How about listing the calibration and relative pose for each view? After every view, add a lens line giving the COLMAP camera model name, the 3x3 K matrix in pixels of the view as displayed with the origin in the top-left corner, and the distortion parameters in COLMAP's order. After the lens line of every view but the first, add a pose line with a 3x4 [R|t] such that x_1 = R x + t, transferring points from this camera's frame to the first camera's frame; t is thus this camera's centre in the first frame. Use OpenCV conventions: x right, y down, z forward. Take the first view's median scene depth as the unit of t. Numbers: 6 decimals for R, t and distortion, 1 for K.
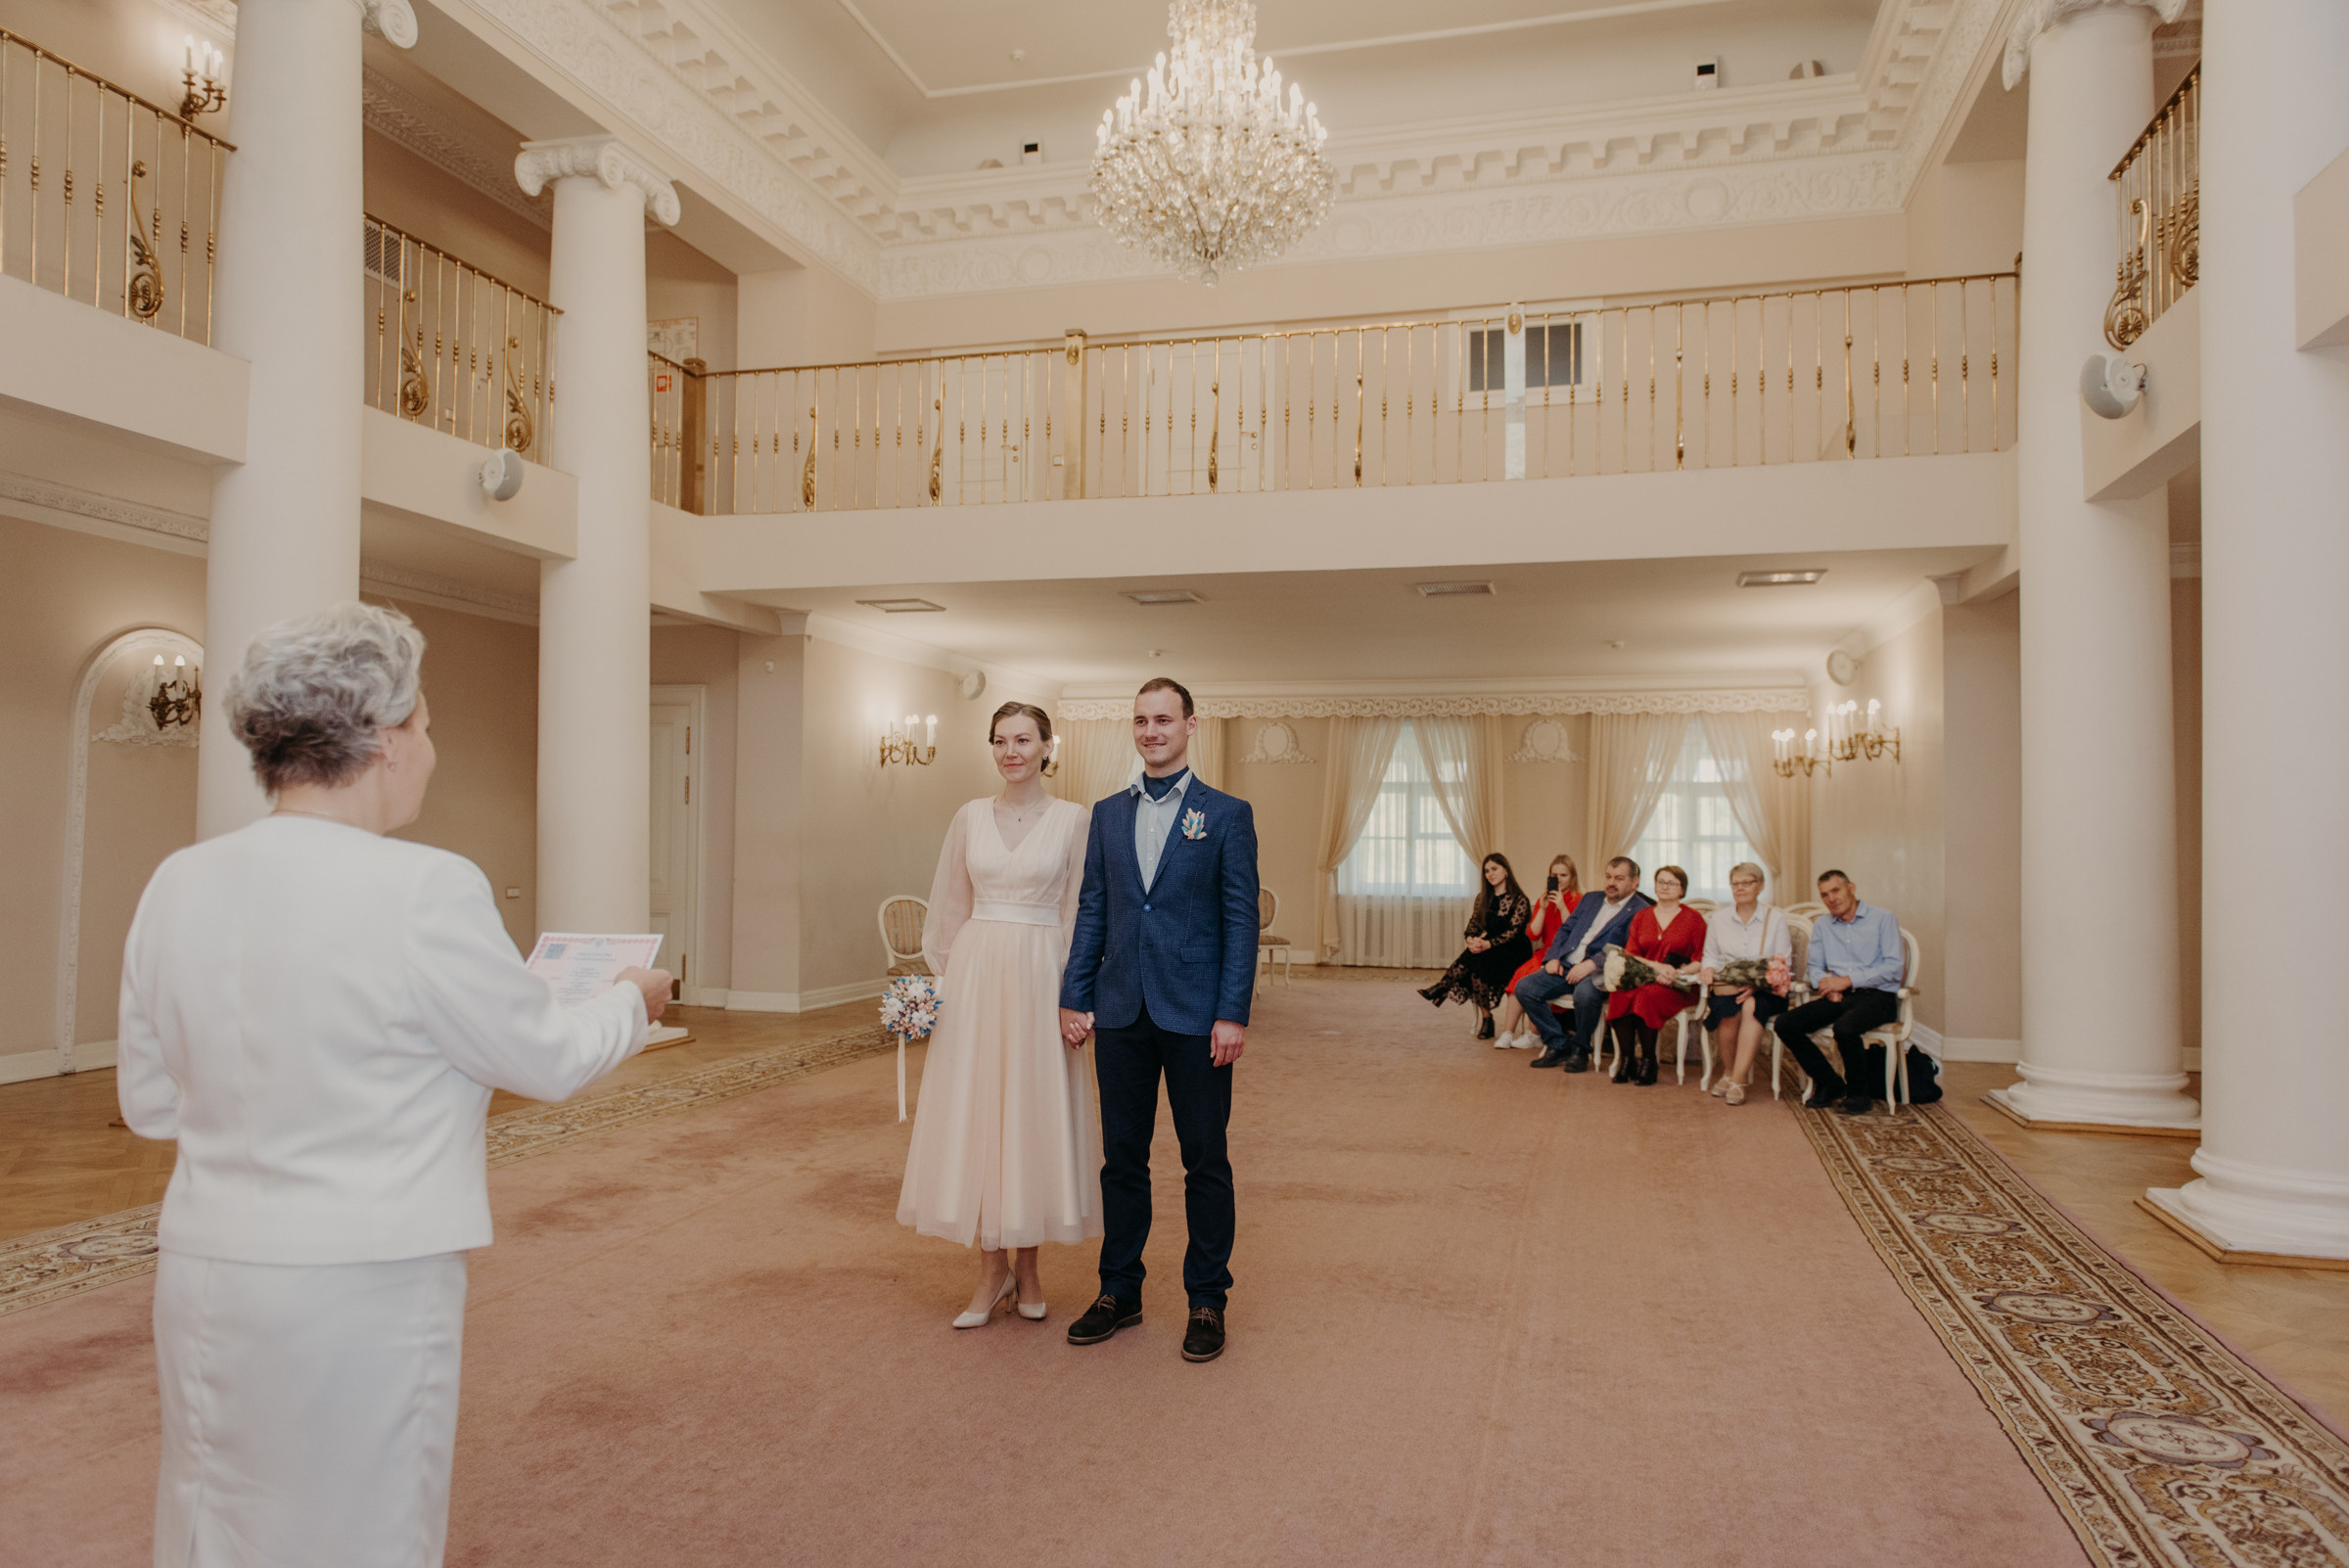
lens RADIAL K [[1593.0, 0, 1170.3], [0, 1593.0, 790.5], [0, 0, 1]] dist [0.002135, -0.002884]
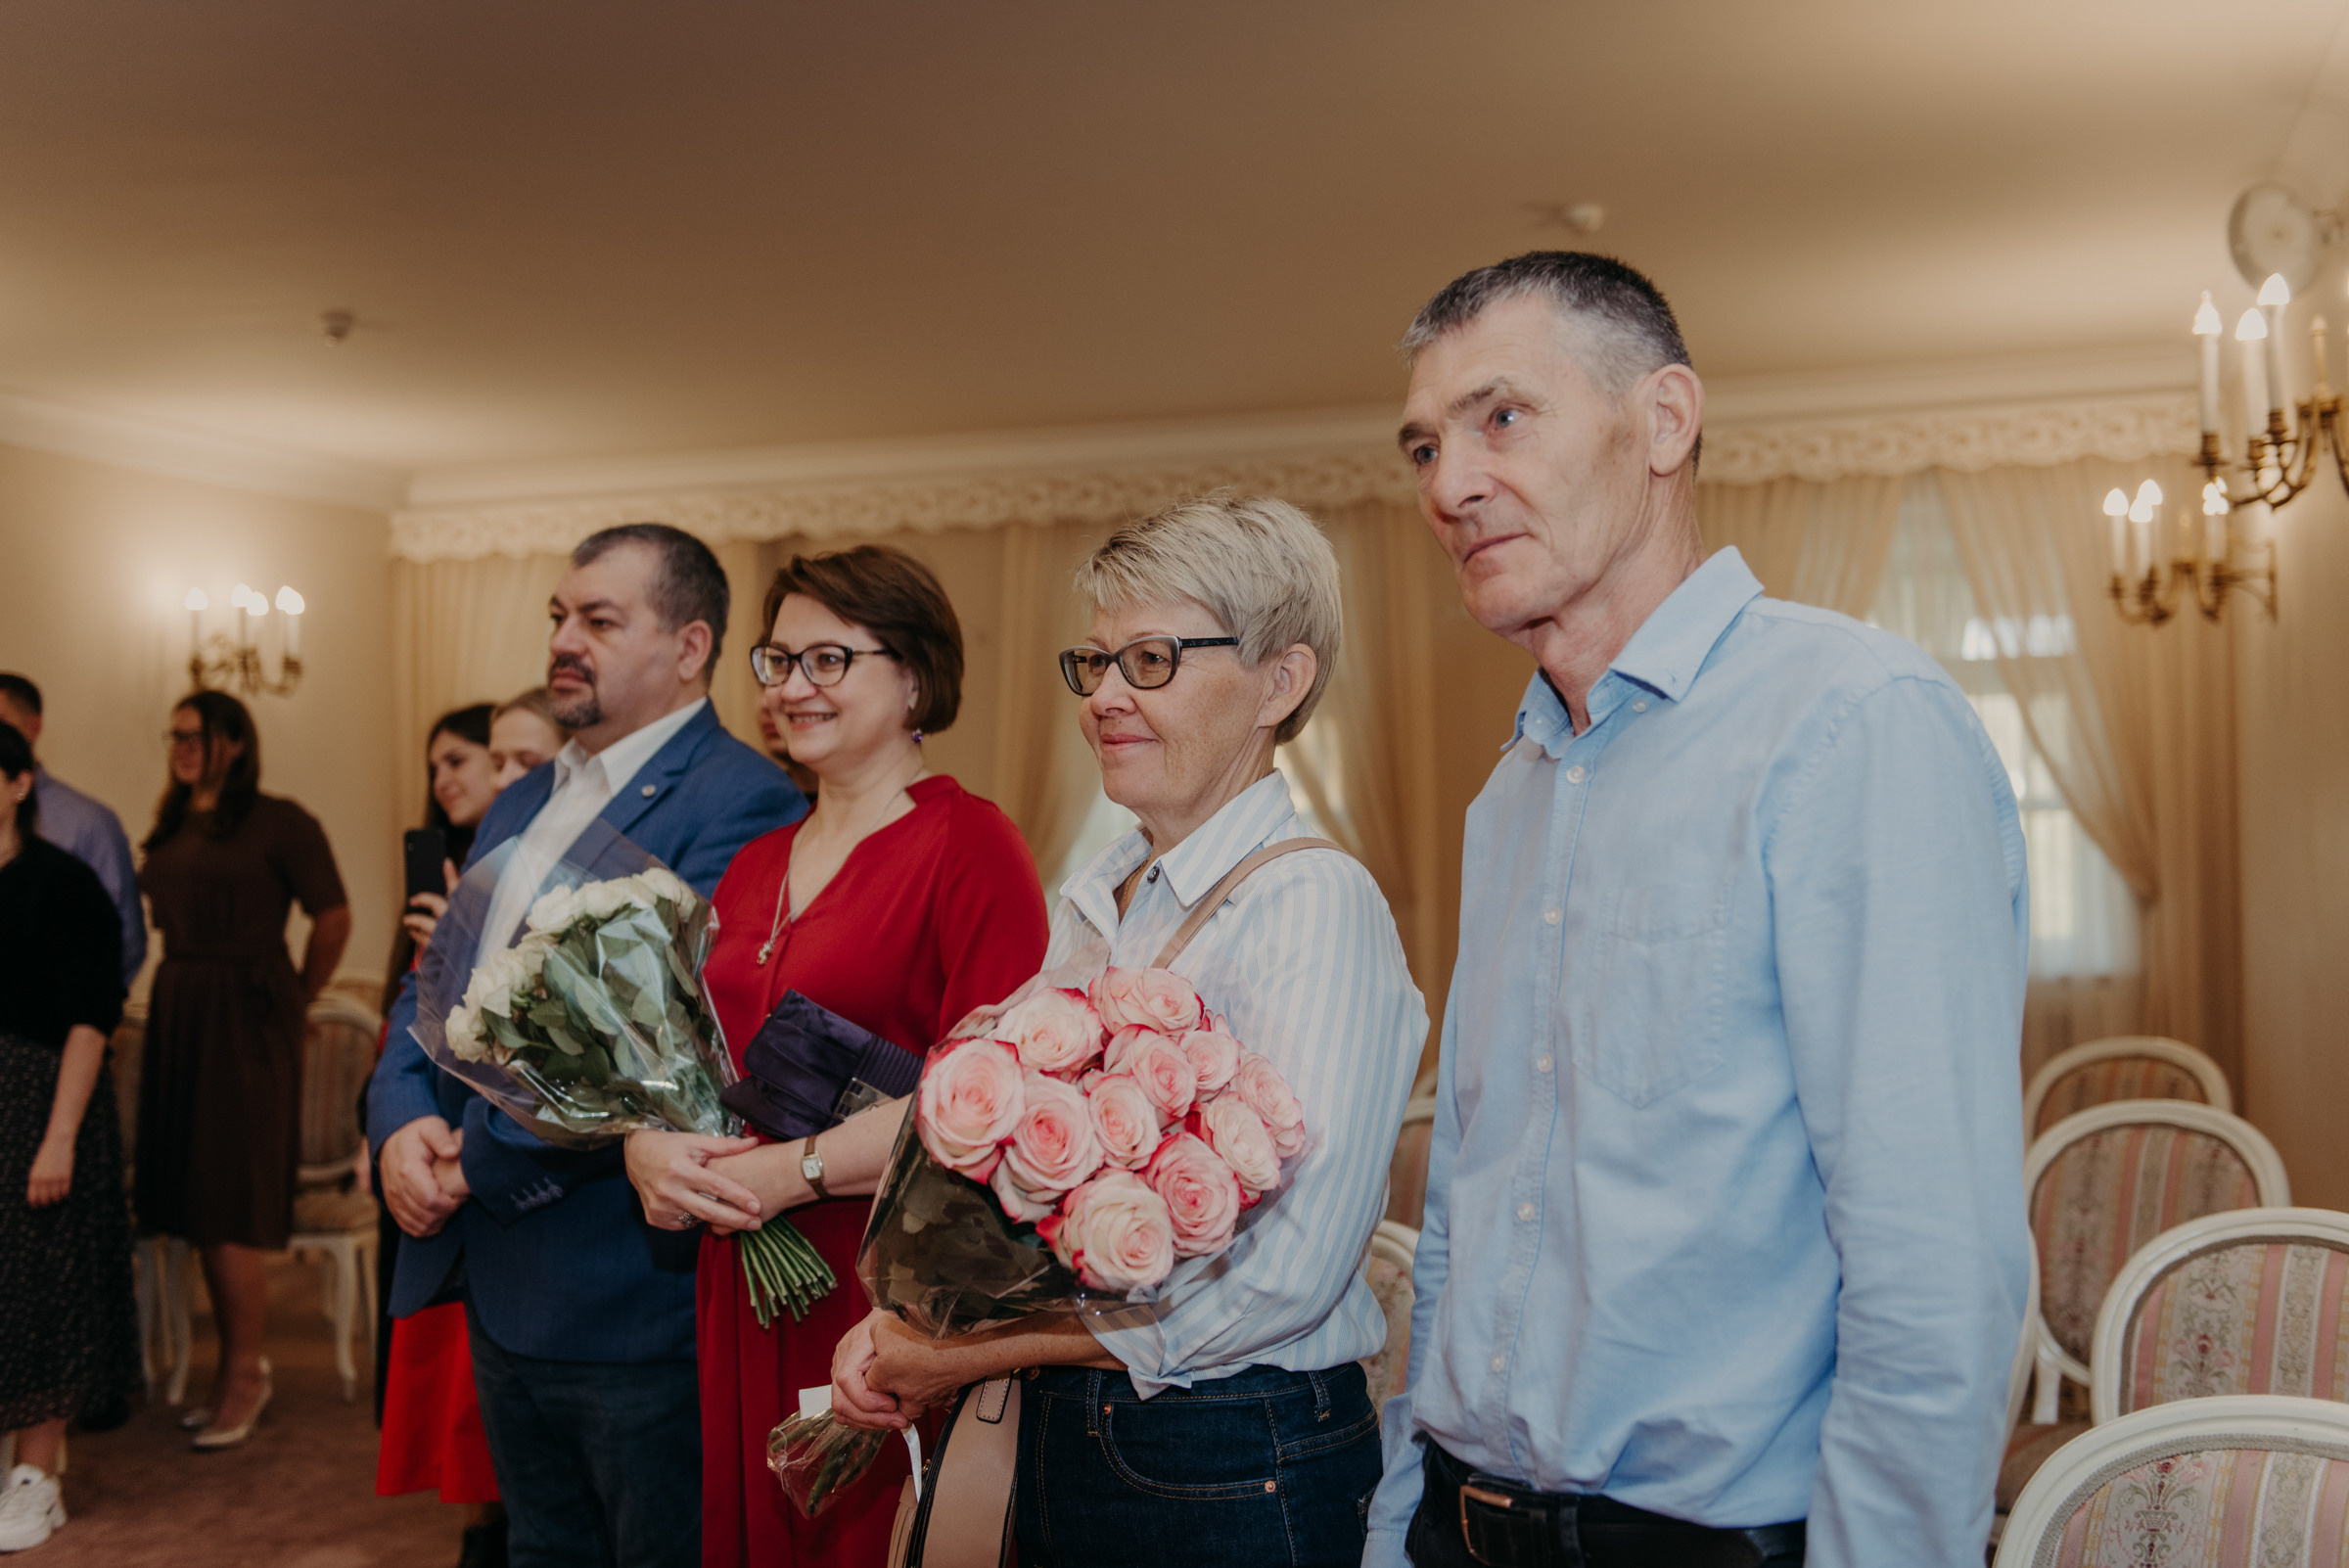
lens RADIAL K [[2541.2, 0, 1174.5], [0, 2541.2, 784.0], [0, 0, 1]] dist [0.005898, 0.015109]
pose [[0.998294, -0.026564, -0.051989, 0.262974], [0.027237, 0.999554, 0.012285, 0.017879], [0.051640, -0.013680, 0.998572, 0.564547]]
